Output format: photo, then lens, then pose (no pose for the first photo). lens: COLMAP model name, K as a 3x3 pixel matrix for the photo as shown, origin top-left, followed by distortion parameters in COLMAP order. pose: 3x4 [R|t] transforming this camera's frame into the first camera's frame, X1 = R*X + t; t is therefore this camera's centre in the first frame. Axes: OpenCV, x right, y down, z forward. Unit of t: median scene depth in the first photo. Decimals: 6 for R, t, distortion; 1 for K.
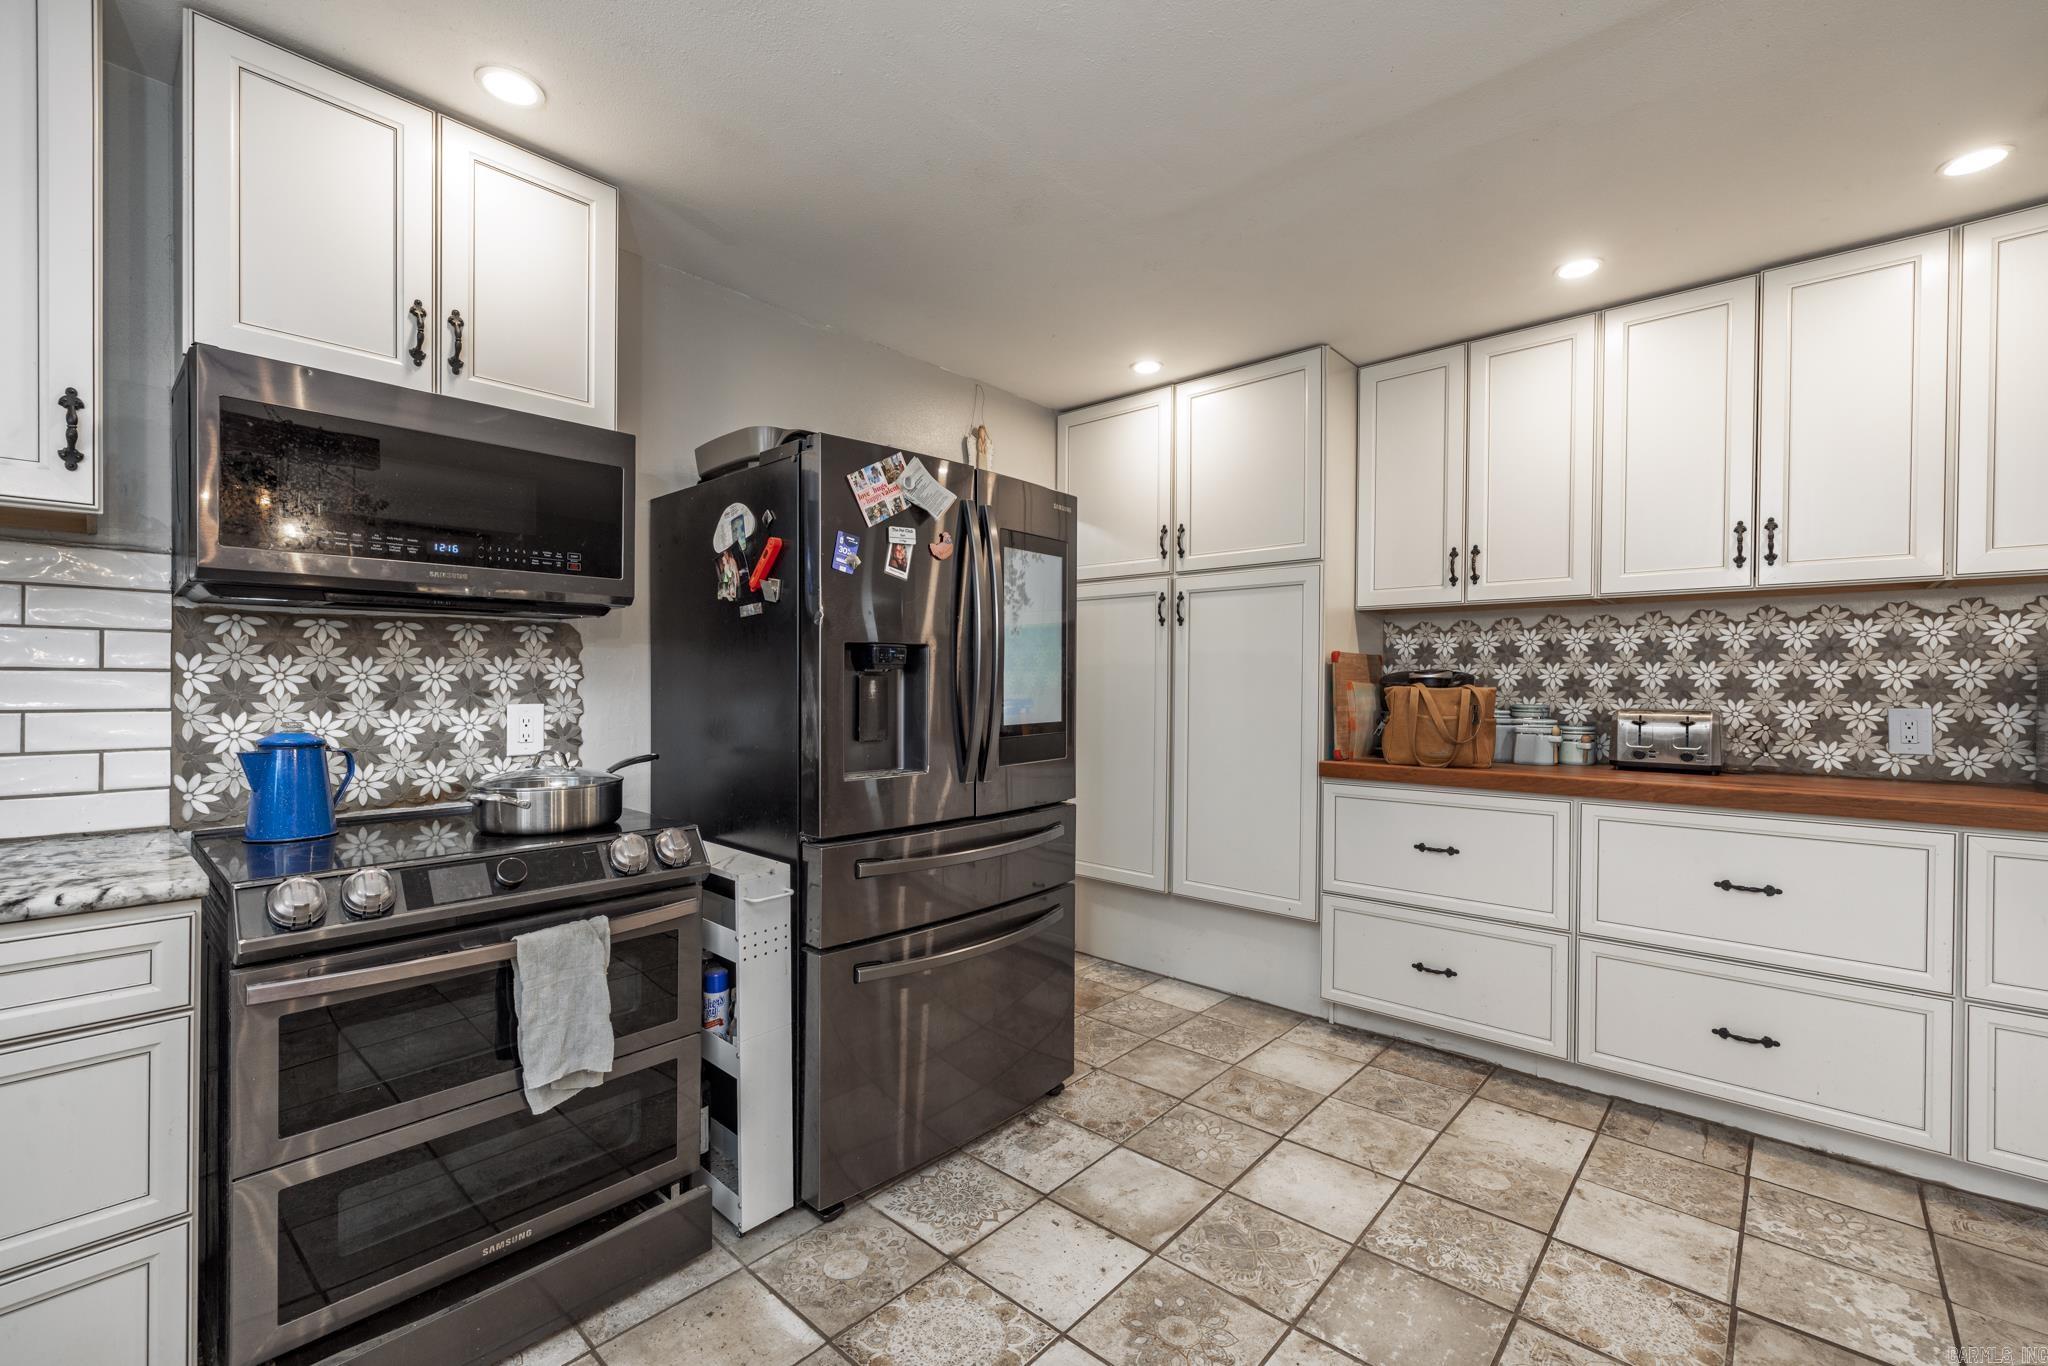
lens RADIAL K [[858.1, 0, 1024.0], [0, 858.1, 683.0], [0, 0, 1]] dist [-0.001962, -0.000108]
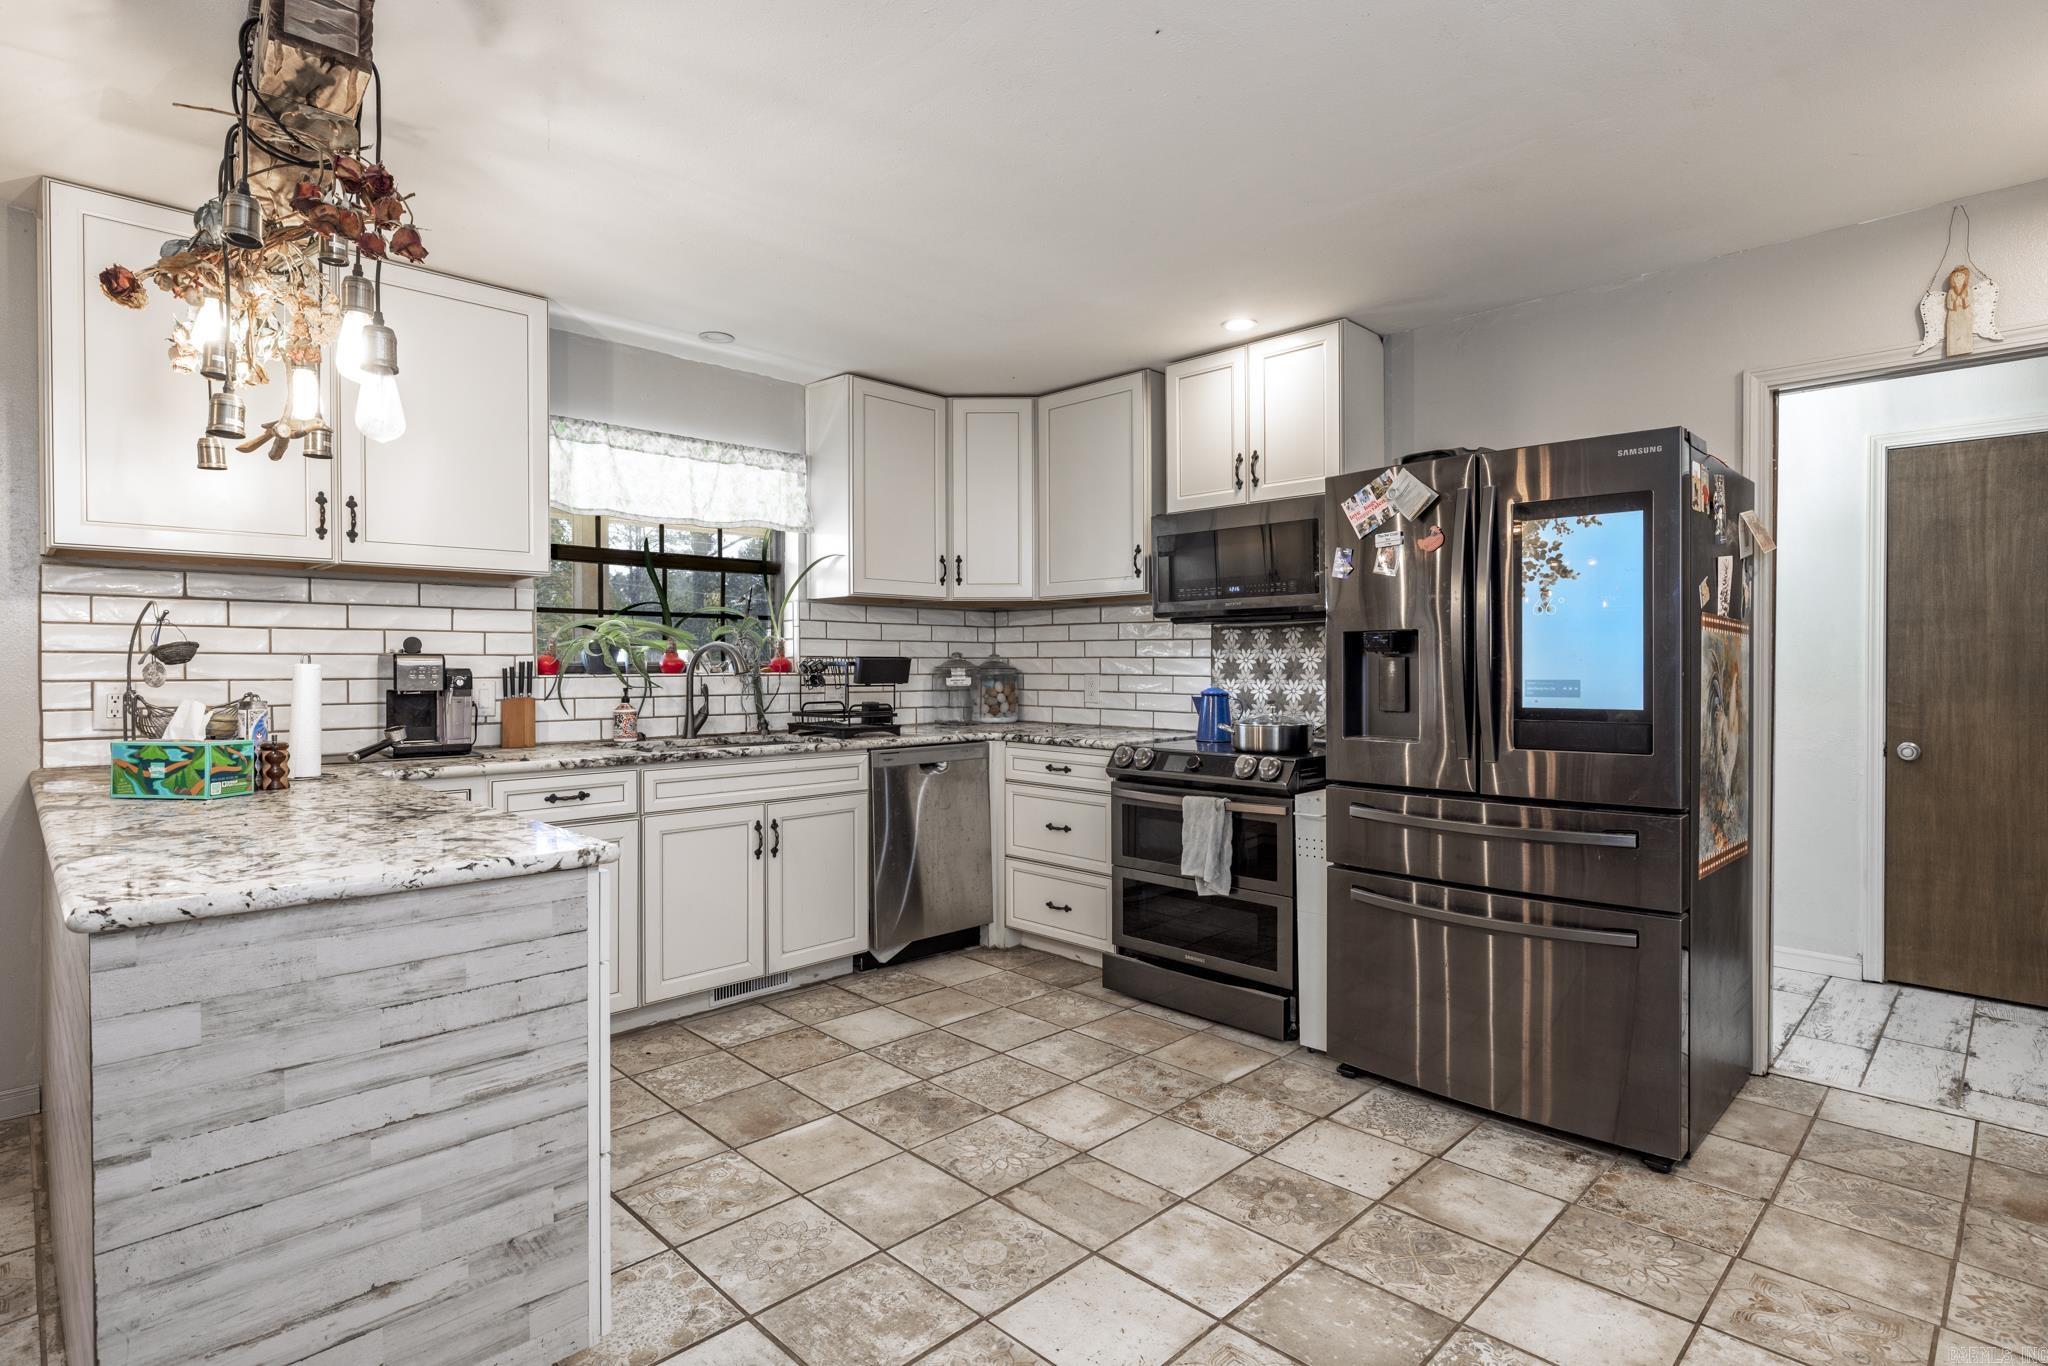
lens RADIAL K [[1042.5, 0, 1024.0], [0, 1042.5, 683.0], [0, 0, 1]] dist [0.001138, 0.000353]
pose [[-0.047485, 0.018894, -0.998693, 1.386320], [-0.001674, 0.999818, 0.018995, -0.000305], [0.998871, 0.002574, -0.047445, 0.594185]]
